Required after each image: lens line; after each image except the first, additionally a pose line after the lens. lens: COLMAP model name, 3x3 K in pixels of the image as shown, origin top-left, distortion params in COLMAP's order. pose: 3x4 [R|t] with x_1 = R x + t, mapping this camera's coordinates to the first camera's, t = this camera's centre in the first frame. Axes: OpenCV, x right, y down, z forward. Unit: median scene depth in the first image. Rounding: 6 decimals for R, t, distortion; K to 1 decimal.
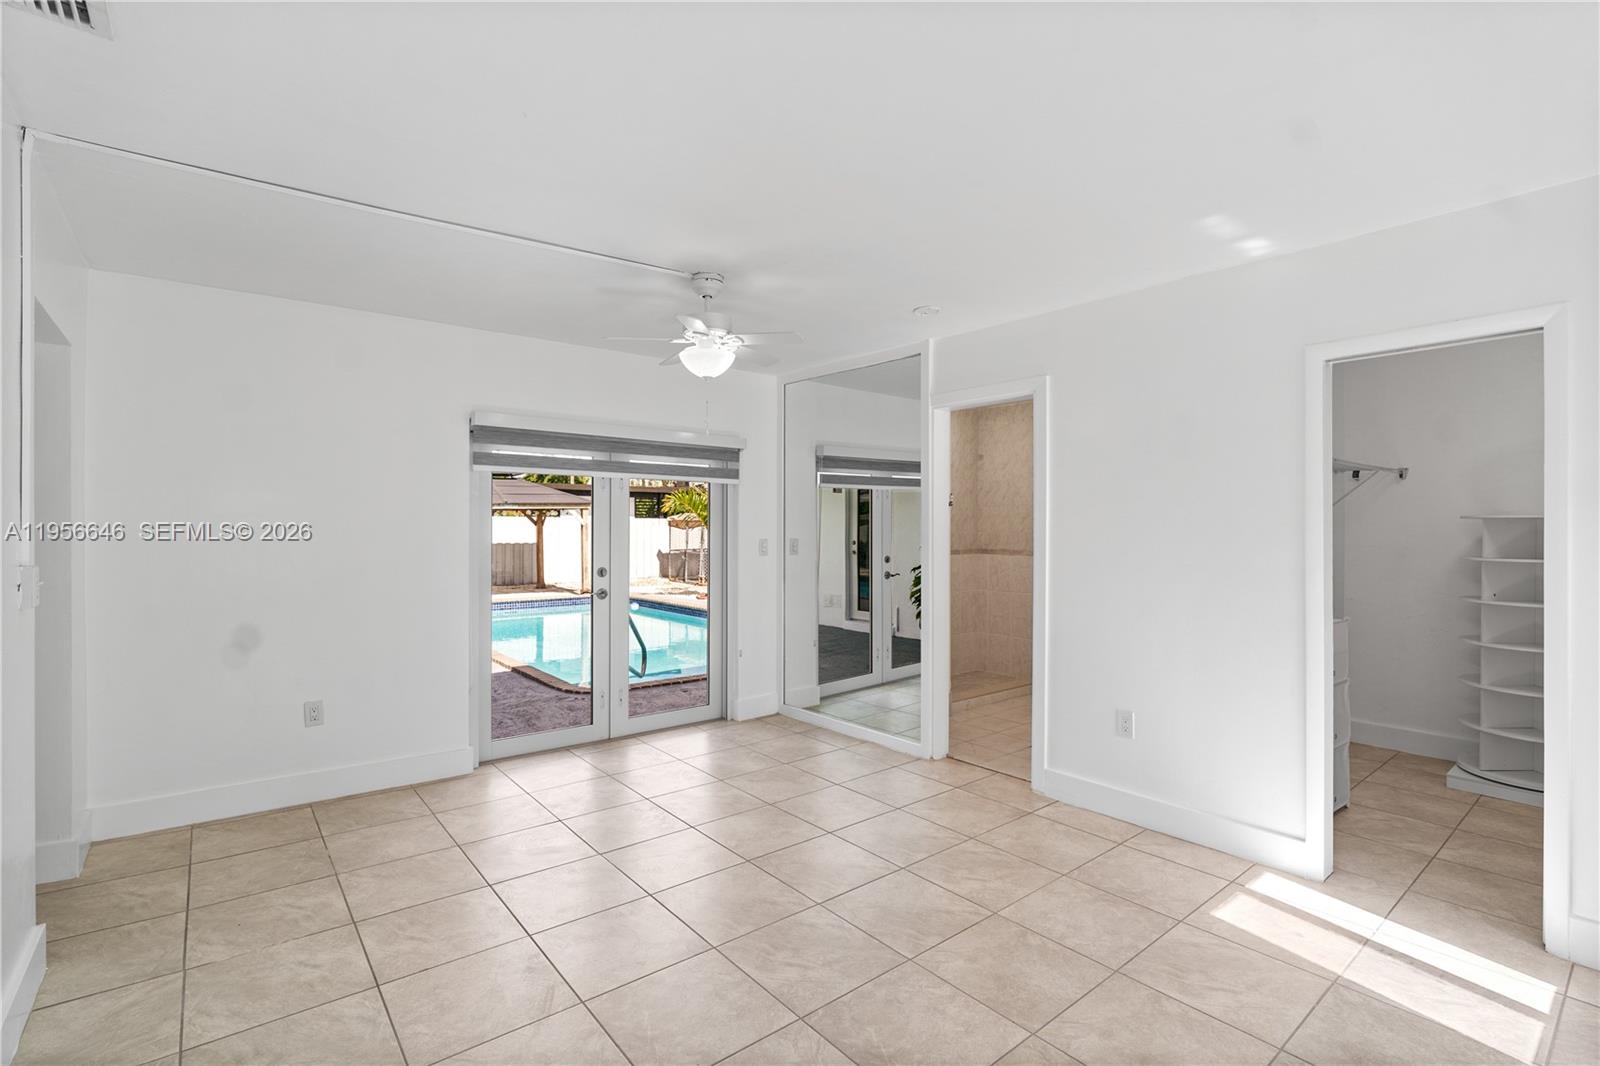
lens RADIAL K [[733.5, 0, 805.8], [0, 733.5, 532.1], [0, 0, 1]] dist [-0.010650, 0.002153]
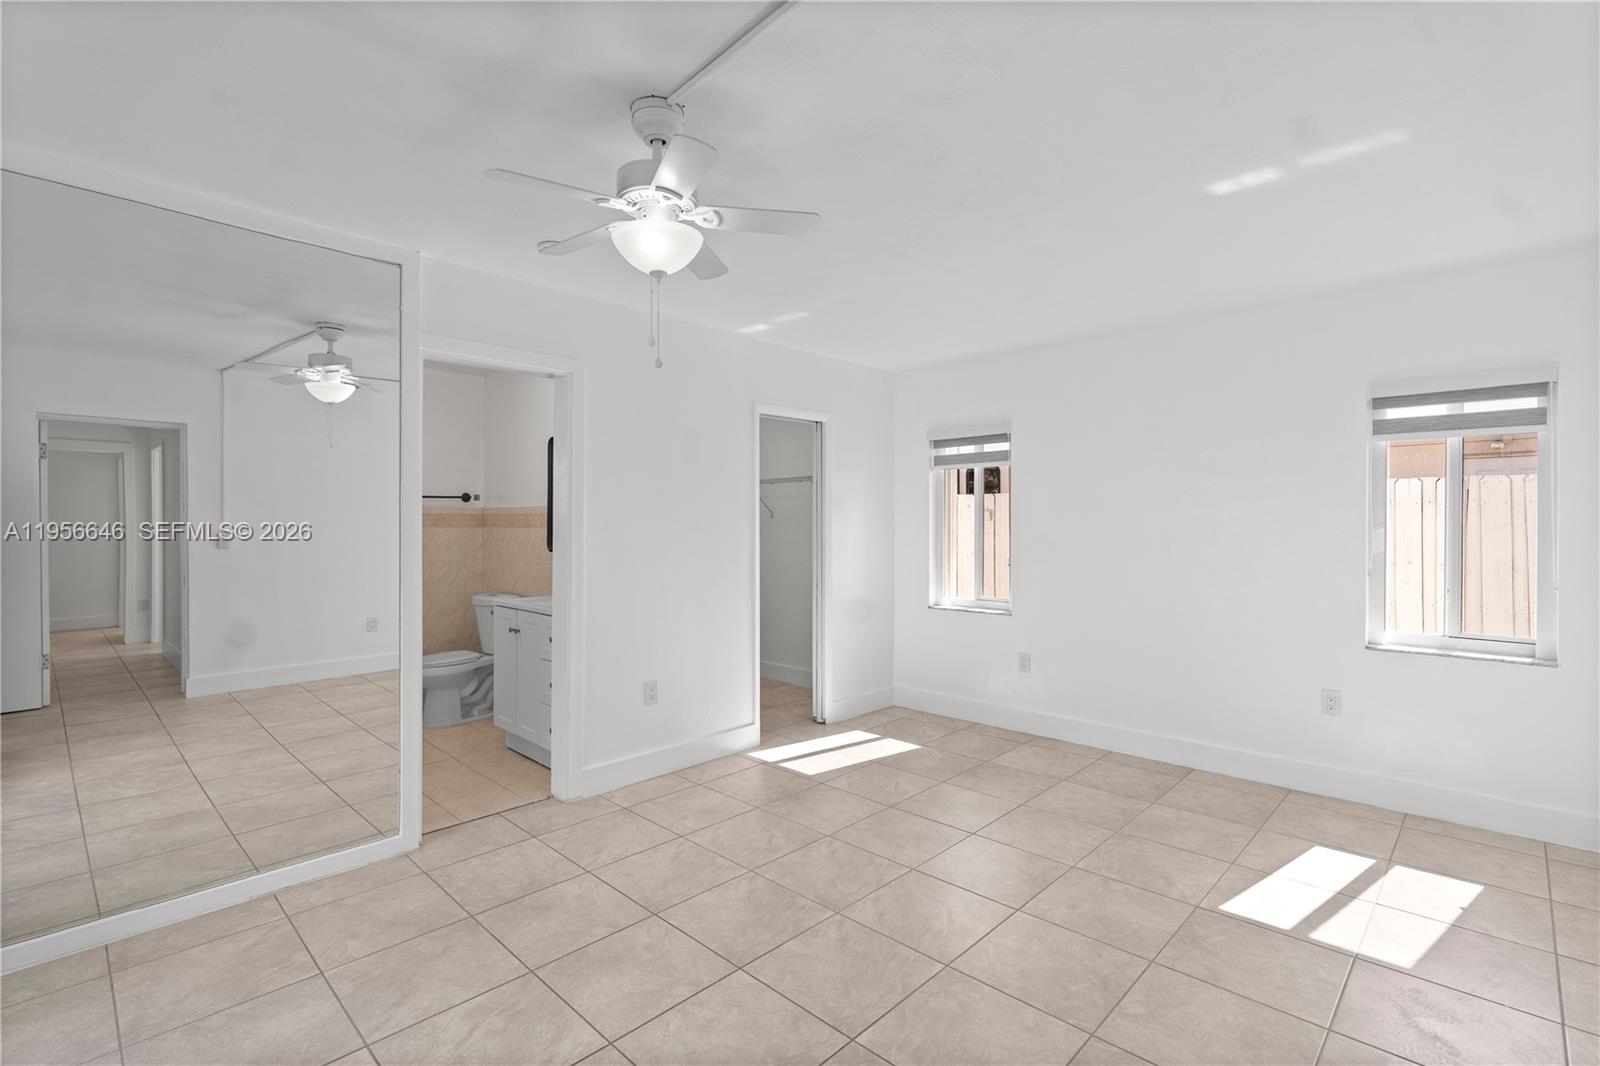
lens RADIAL K [[733.5, 0, 797.8], [0, 733.5, 522.1], [0, 0, 1]] dist [-0.010650, 0.002153]
pose [[-0.107359, 0.000888, 0.994220, -0.862691], [0.008337, 0.999965, 0.000007, 0.001064], [-0.994185, 0.008289, -0.107362, 1.078610]]
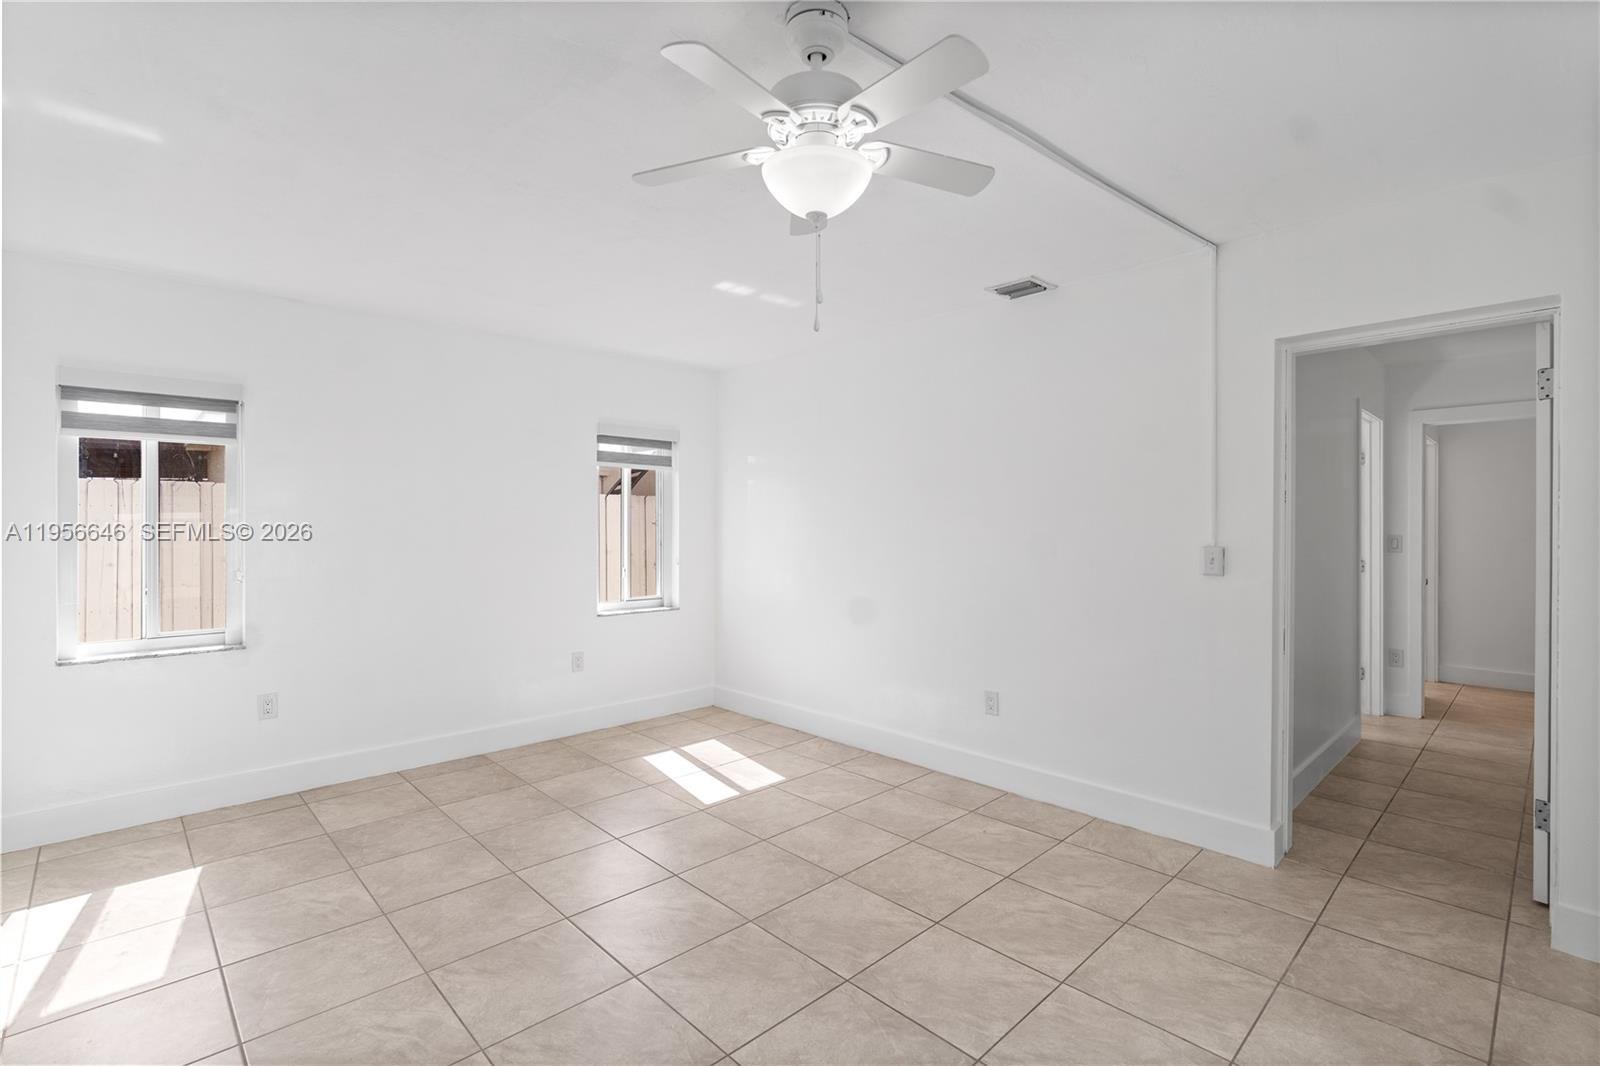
lens RADIAL K [[733.5, 0, 795.3], [0, 733.5, 529.0], [0, 0, 1]] dist [-0.010650, 0.002153]
pose [[-0.997738, -0.001651, -0.067201, -0.099162], [-0.002483, 0.999921, 0.012303, -0.002229], [0.067175, 0.012442, -0.997664, 1.706072]]
